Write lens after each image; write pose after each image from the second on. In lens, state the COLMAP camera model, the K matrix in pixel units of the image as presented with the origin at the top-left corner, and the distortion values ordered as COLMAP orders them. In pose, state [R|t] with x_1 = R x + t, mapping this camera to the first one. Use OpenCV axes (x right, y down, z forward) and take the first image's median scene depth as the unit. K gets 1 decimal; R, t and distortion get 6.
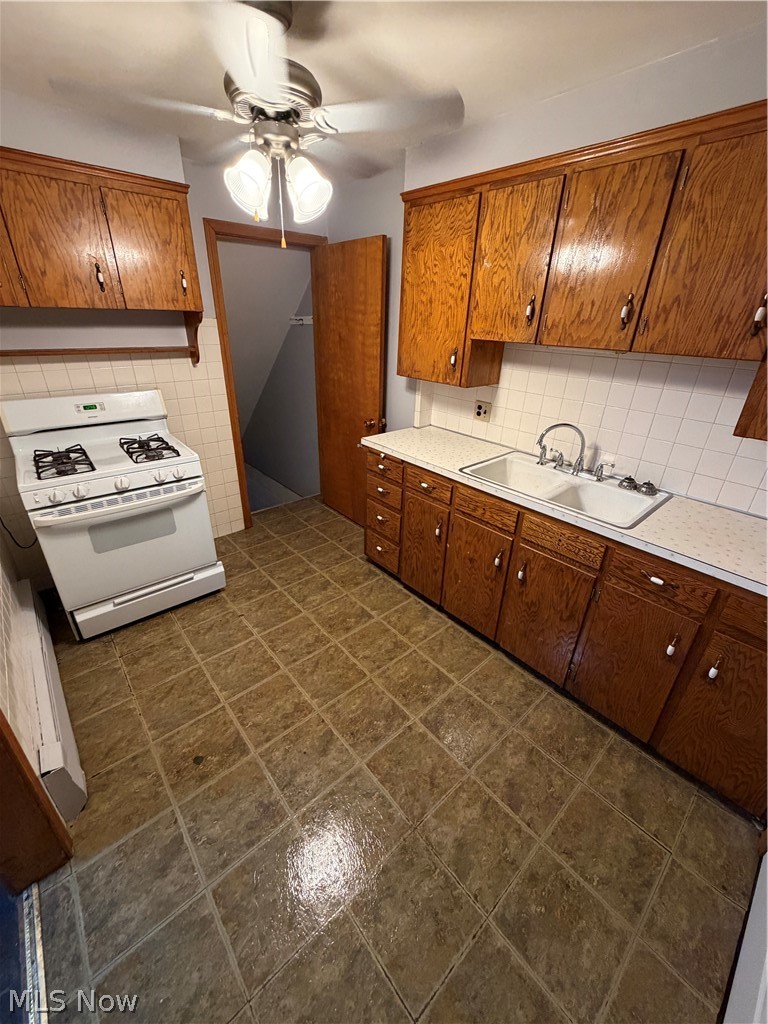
lens RADIAL K [[408.3, 0, 381.3], [0, 408.3, 512.4], [0, 0, 1]] dist [0.000308, -0.000294]
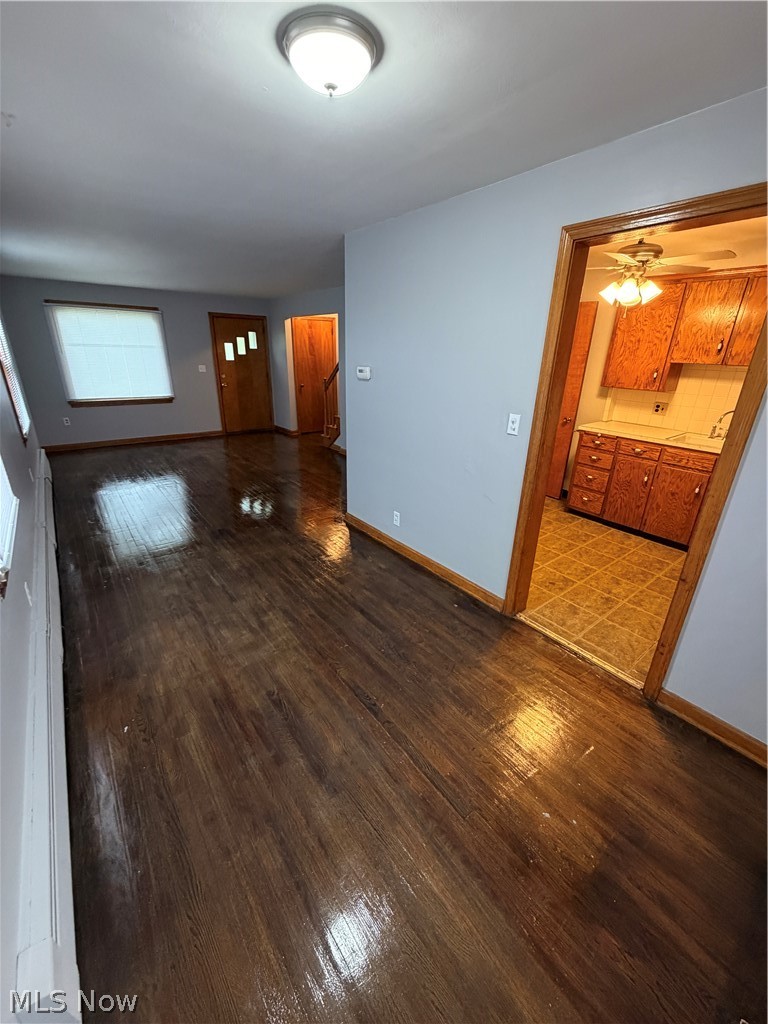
lens RADIAL K [[408.3, 0, 380.3], [0, 408.3, 512.2], [0, 0, 1]] dist [0.000308, -0.000294]
pose [[0.998421, 0.018526, -0.053037, -0.846973], [-0.022229, 0.997293, -0.070093, 0.324230], [0.051595, 0.071161, 0.996130, -0.673600]]
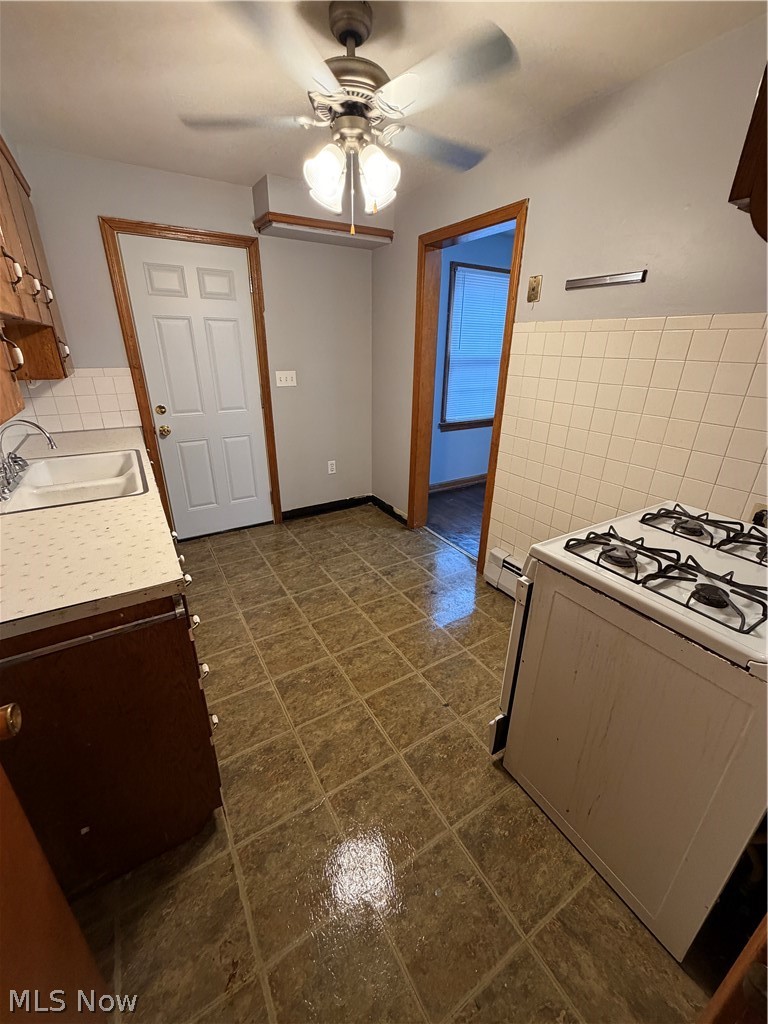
lens RADIAL K [[408.3, 0, 380.1], [0, 408.3, 508.9], [0, 0, 1]] dist [0.000308, -0.000294]
pose [[-0.984729, -0.096206, 0.145099, -0.331028], [0.042434, 0.675672, 0.735980, -0.593004], [-0.168845, 0.730898, -0.661271, 1.383726]]
